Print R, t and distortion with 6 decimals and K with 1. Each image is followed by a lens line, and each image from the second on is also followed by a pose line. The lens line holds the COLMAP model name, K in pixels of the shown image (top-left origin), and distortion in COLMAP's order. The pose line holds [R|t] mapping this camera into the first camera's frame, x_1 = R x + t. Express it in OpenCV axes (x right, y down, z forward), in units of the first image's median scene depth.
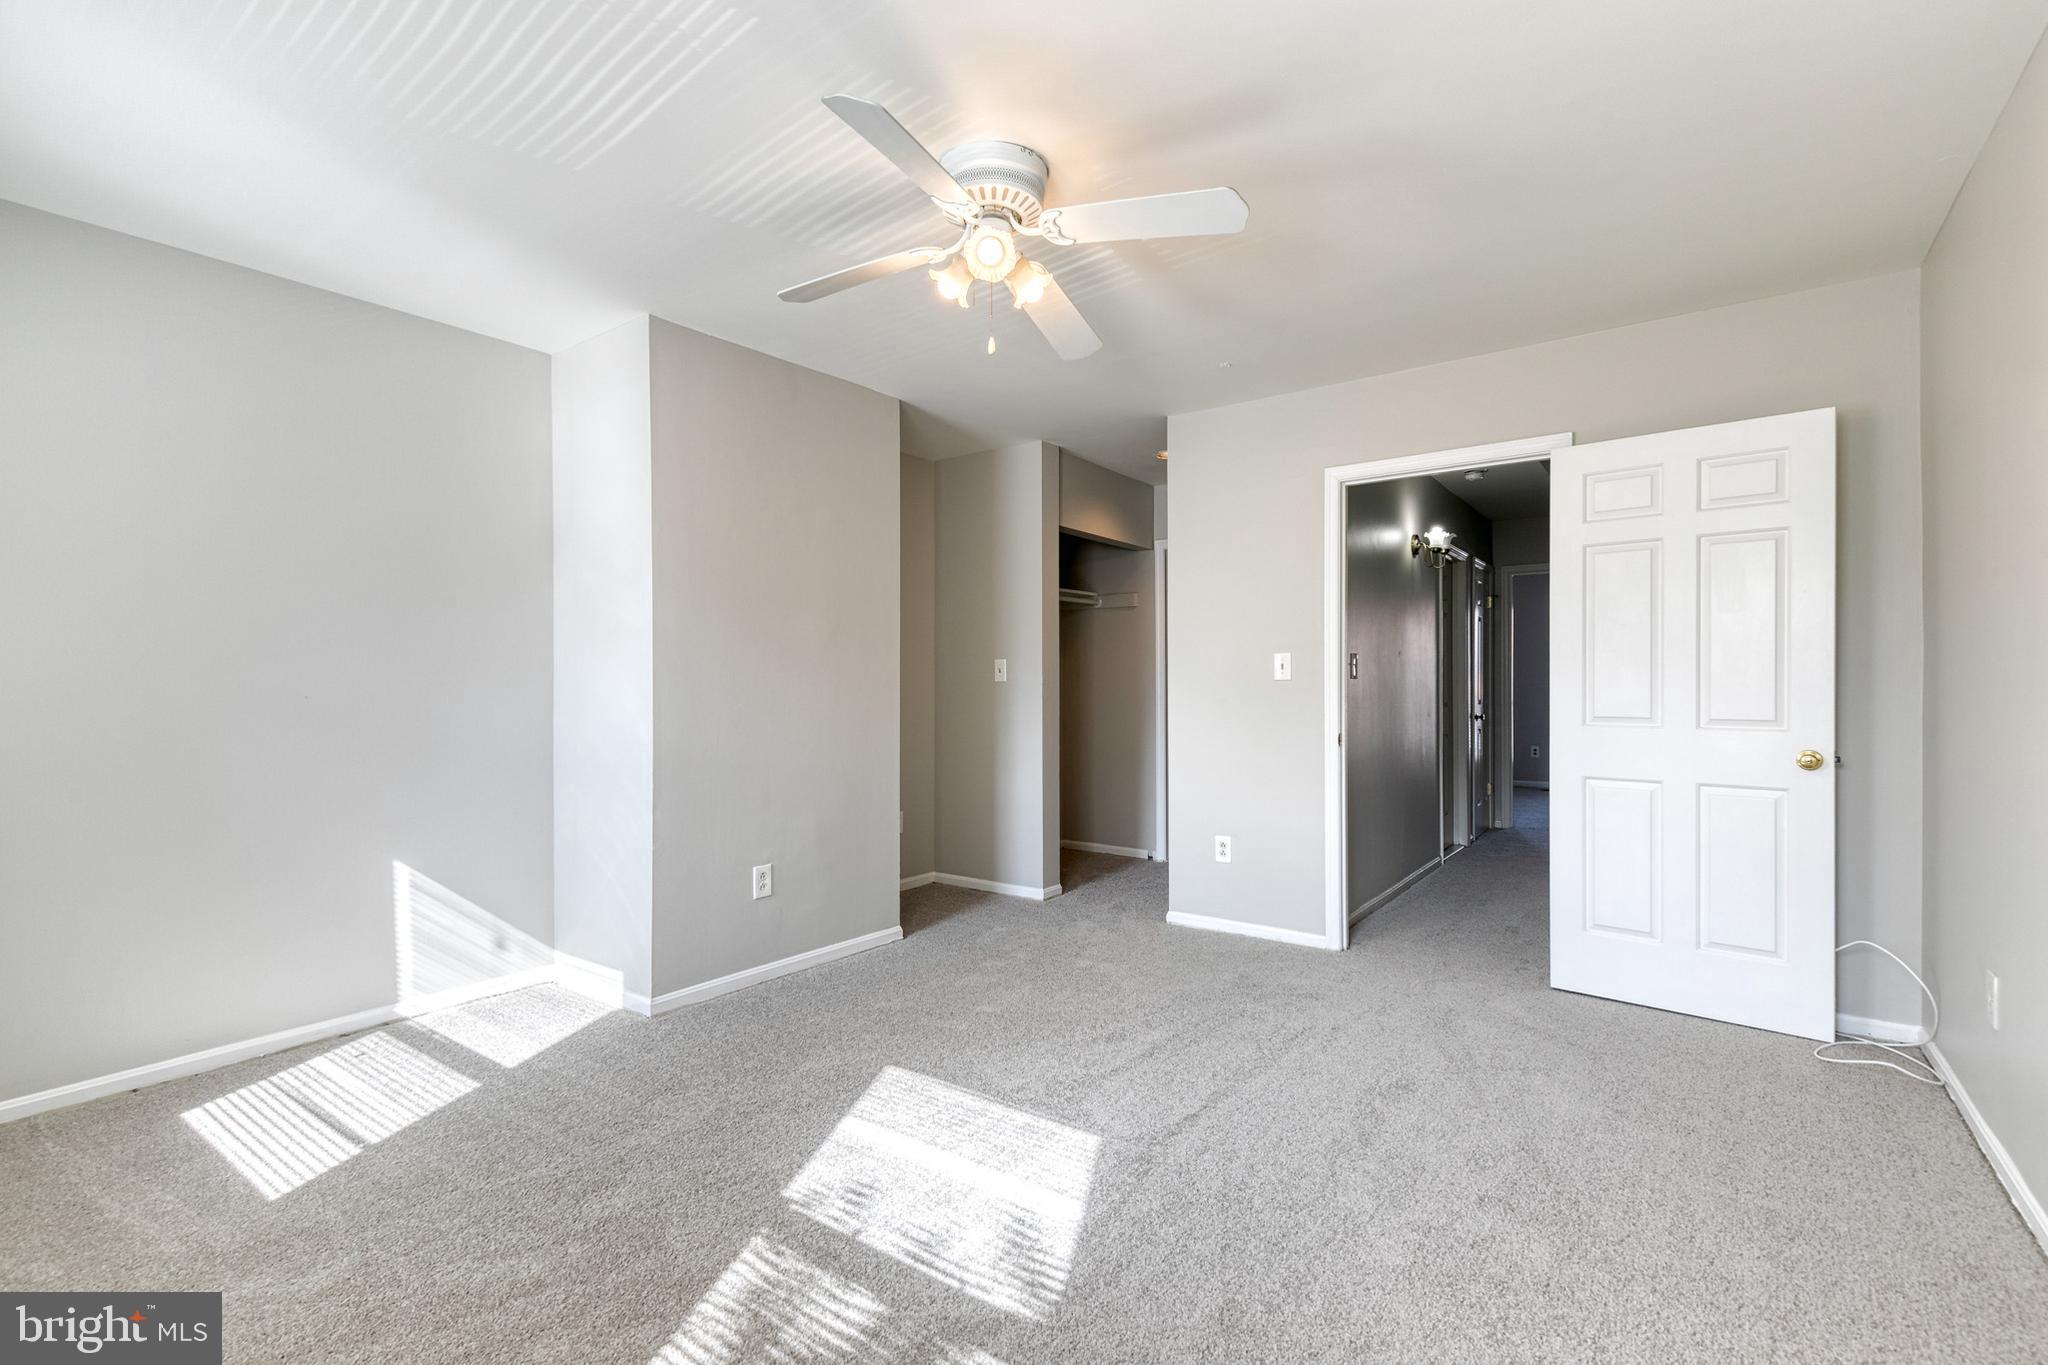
lens RADIAL K [[930.2, 0, 1042.7], [0, 930.2, 685.6], [0, 0, 1]] dist [0.014004, -0.001107]
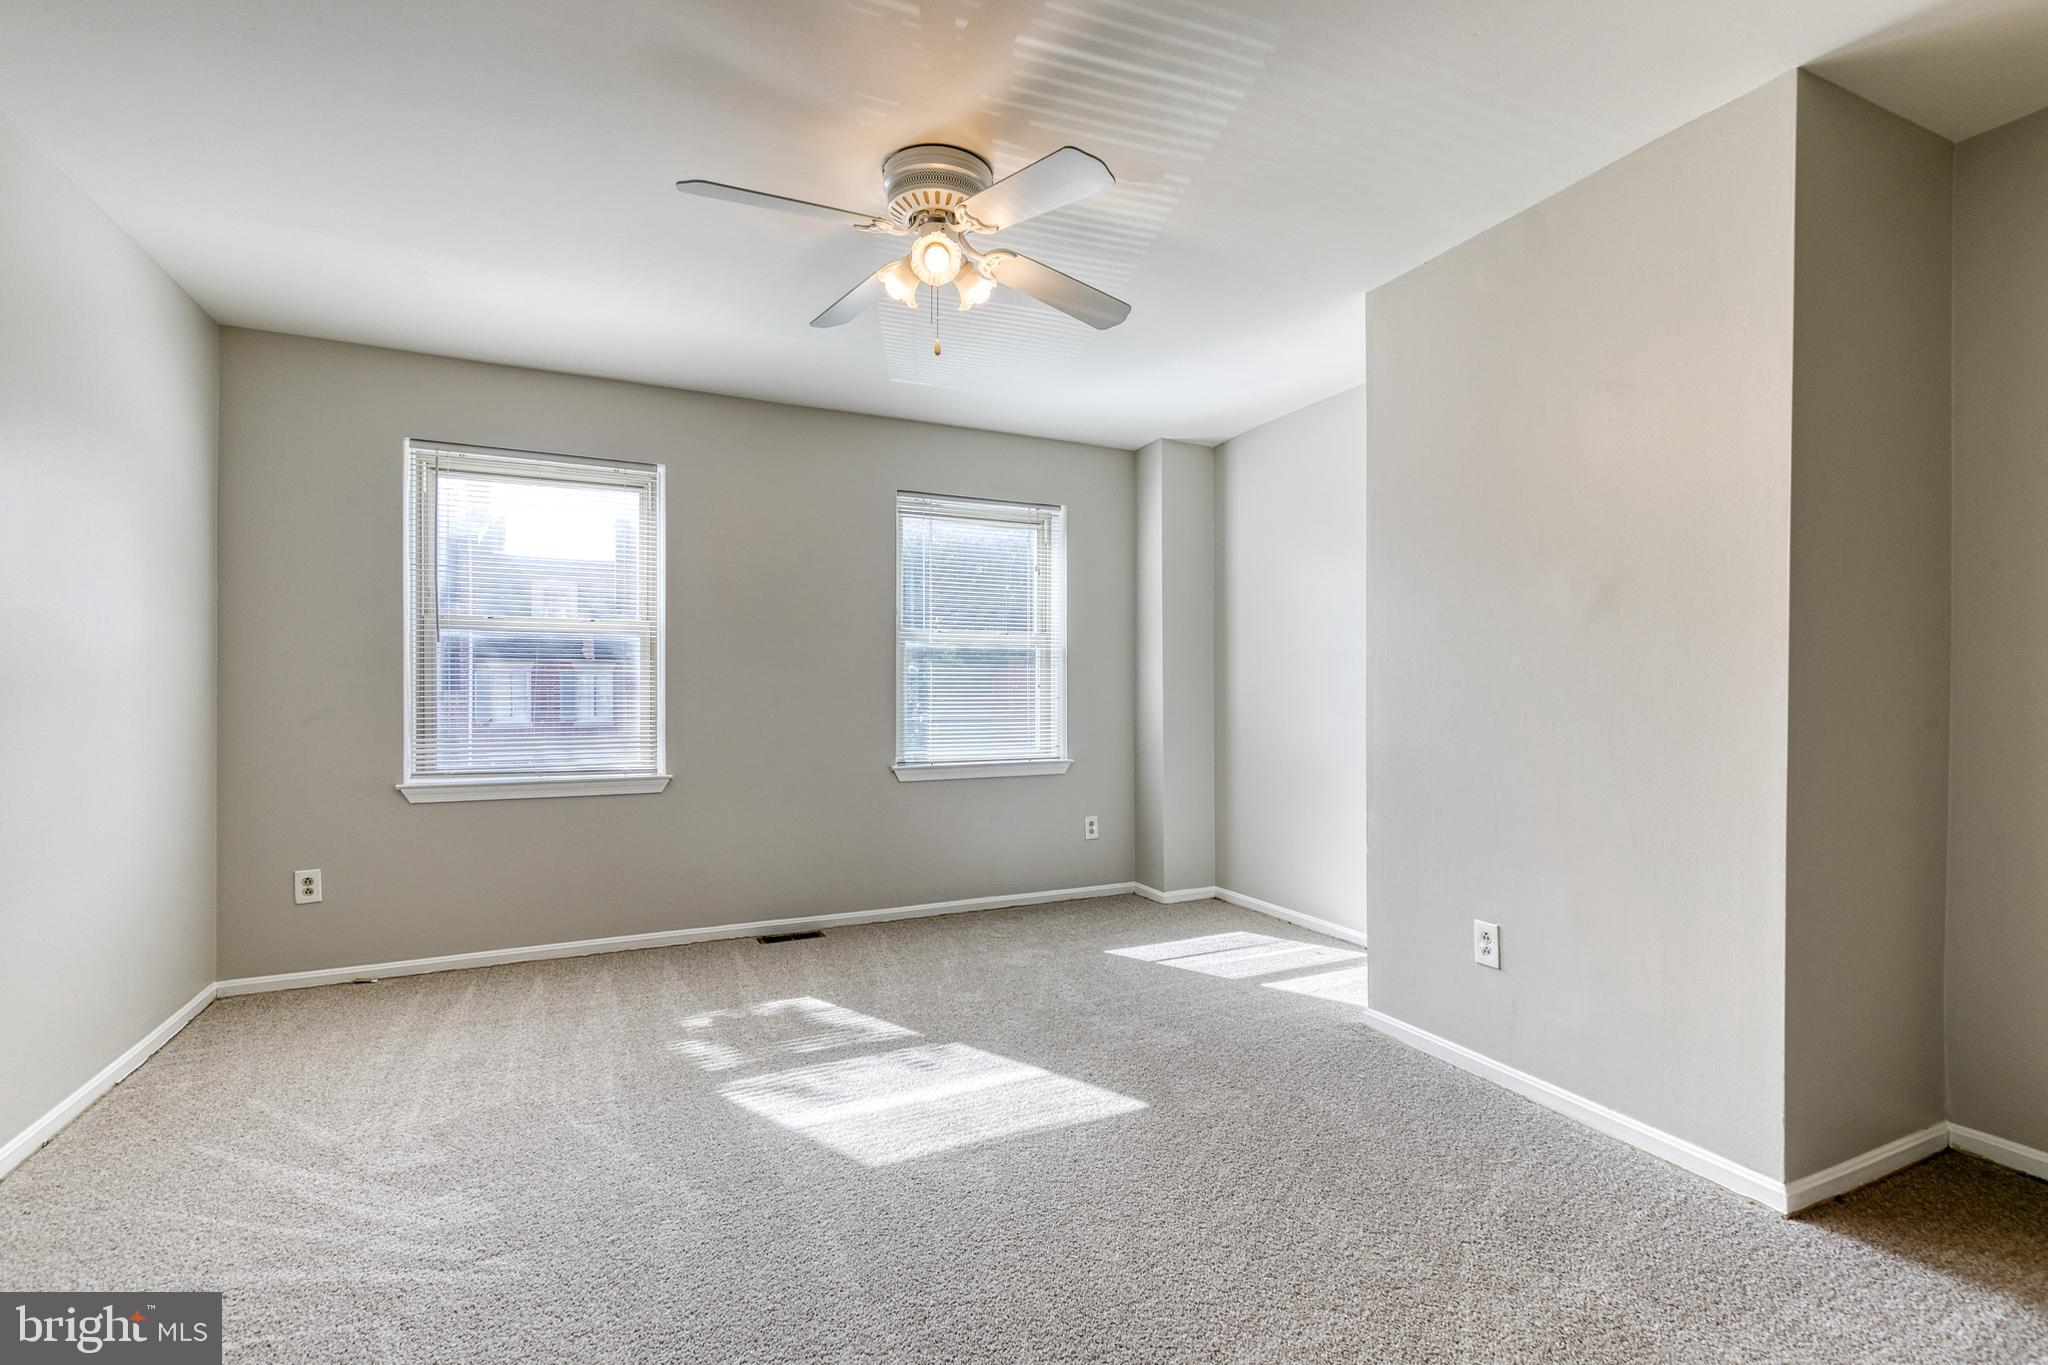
lens RADIAL K [[930.2, 0, 1042.7], [0, 930.2, 685.6], [0, 0, 1]] dist [0.014004, -0.001107]
pose [[-0.470992, 0.007571, -0.882105, 0.763774], [0.001763, 0.999969, 0.007641, -0.003265], [0.882136, 0.002044, -0.470991, 1.519223]]
